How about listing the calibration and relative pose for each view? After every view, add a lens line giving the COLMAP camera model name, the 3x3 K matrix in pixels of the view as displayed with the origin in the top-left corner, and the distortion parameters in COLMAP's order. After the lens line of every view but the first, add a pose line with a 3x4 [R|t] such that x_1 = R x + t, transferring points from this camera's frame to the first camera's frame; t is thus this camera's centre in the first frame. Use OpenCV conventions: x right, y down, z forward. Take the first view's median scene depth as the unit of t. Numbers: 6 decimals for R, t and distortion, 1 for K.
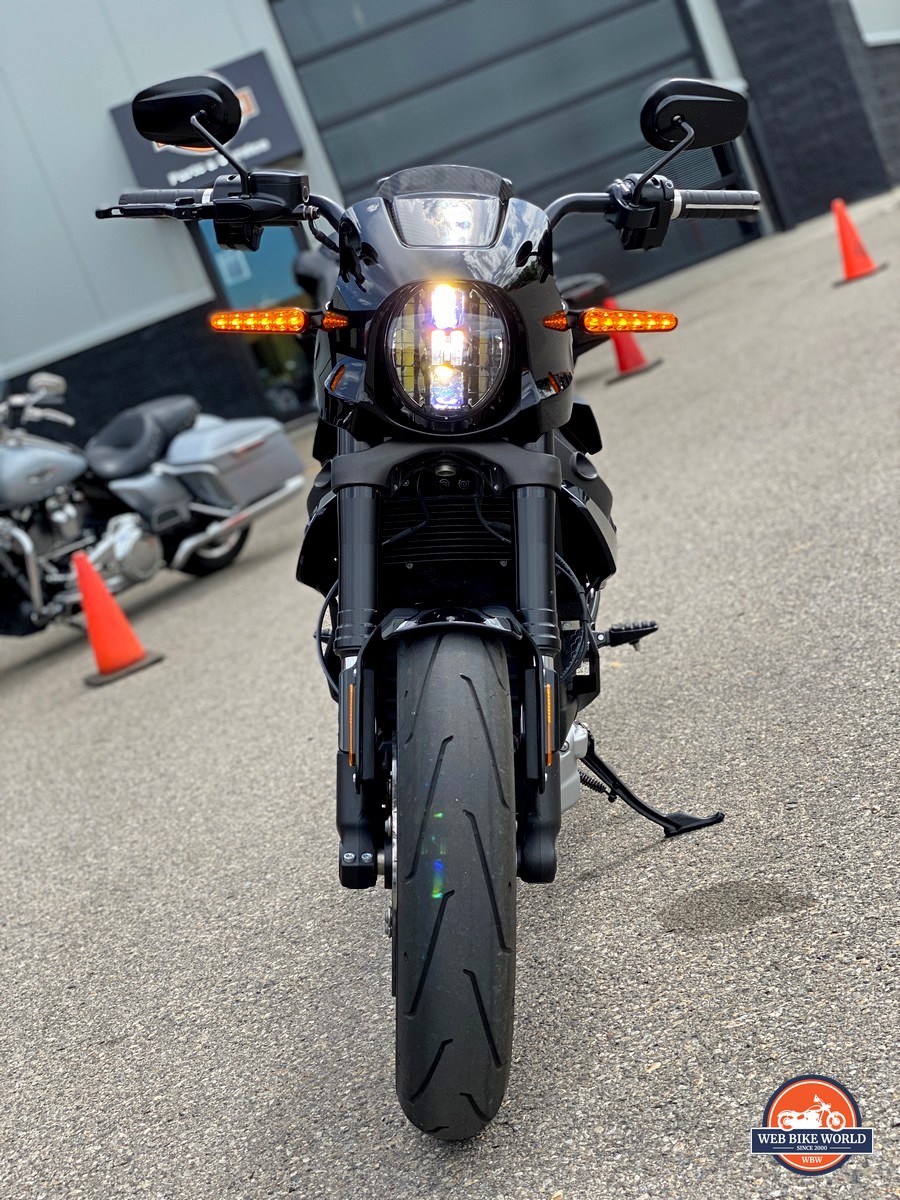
lens RADIAL K [[1828.1, 0, 445.9], [0, 1828.1, 621.4], [0, 0, 1]] dist [0.007372, 0.757696]
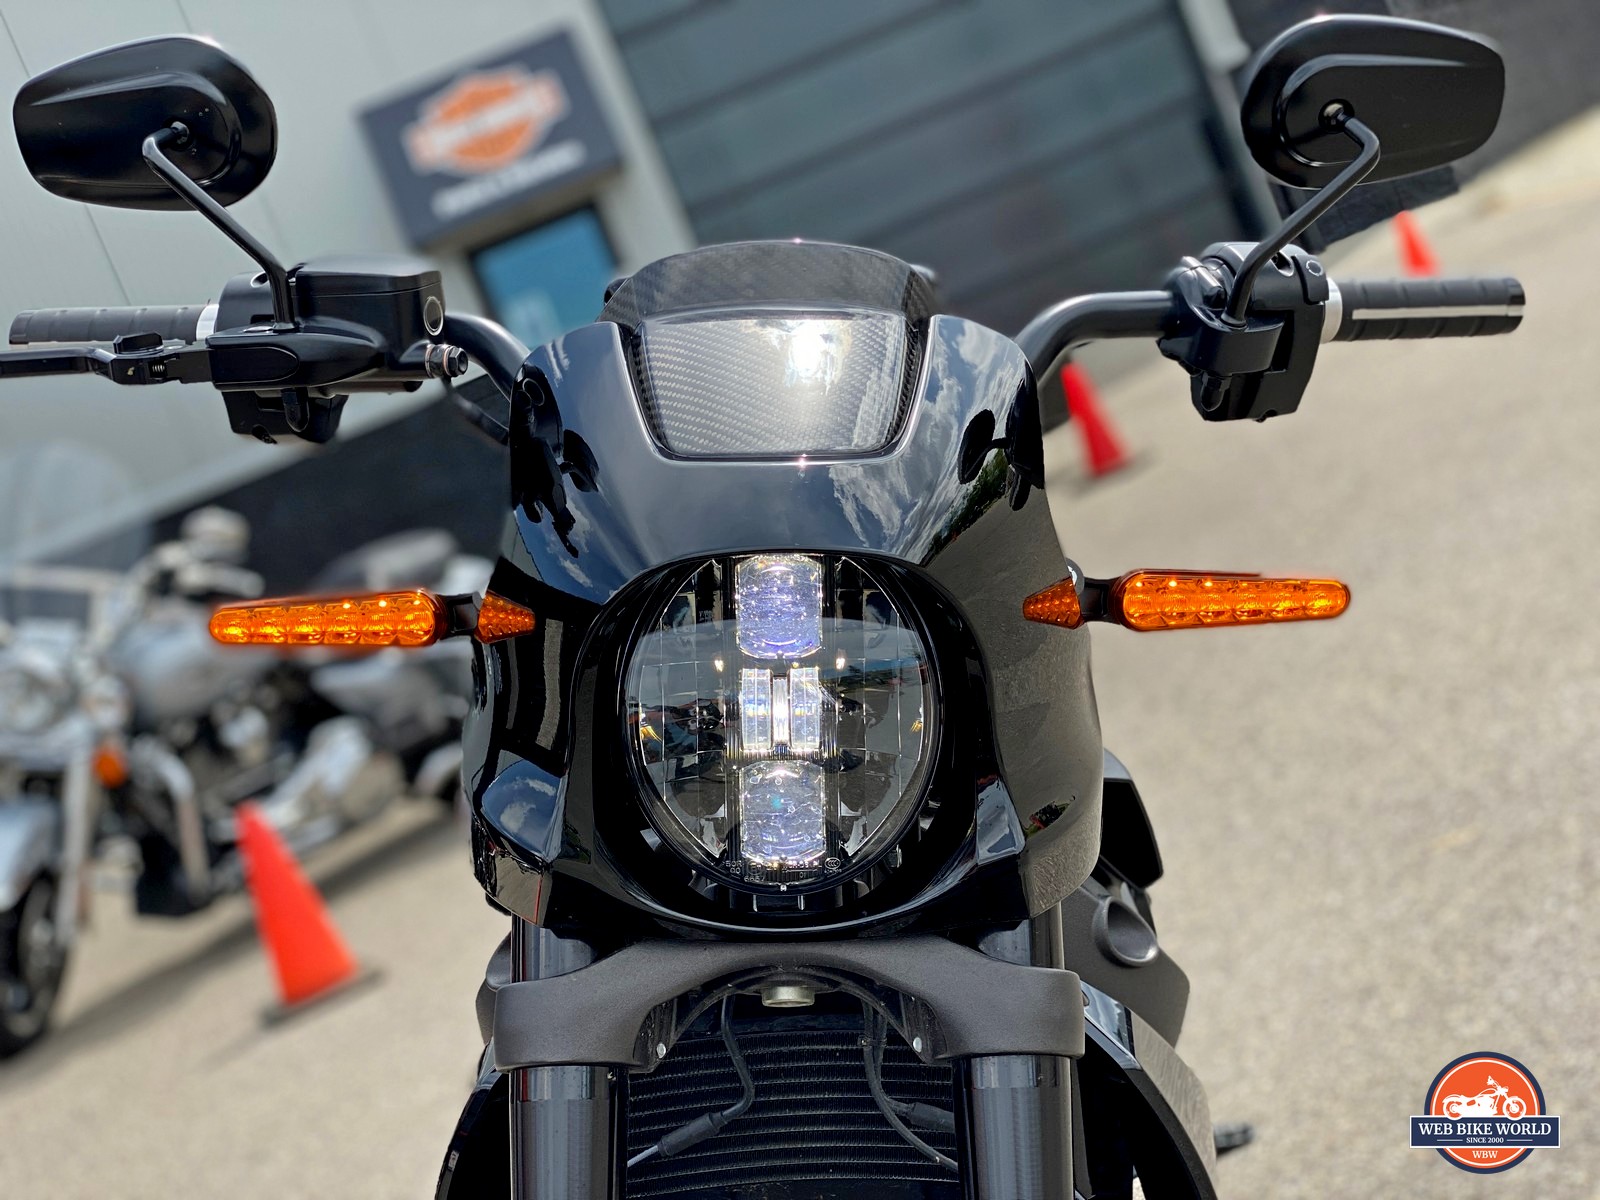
lens RADIAL K [[2437.5, 0, 800.0], [0, 2437.5, 600.0], [0, 0, 1]] dist [0.007372, 0.757696]
pose [[0.999533, -0.025413, -0.016950, 0.013327], [0.024177, 0.997286, -0.069537, -0.127799], [0.018672, 0.069094, 0.997435, 0.454801]]
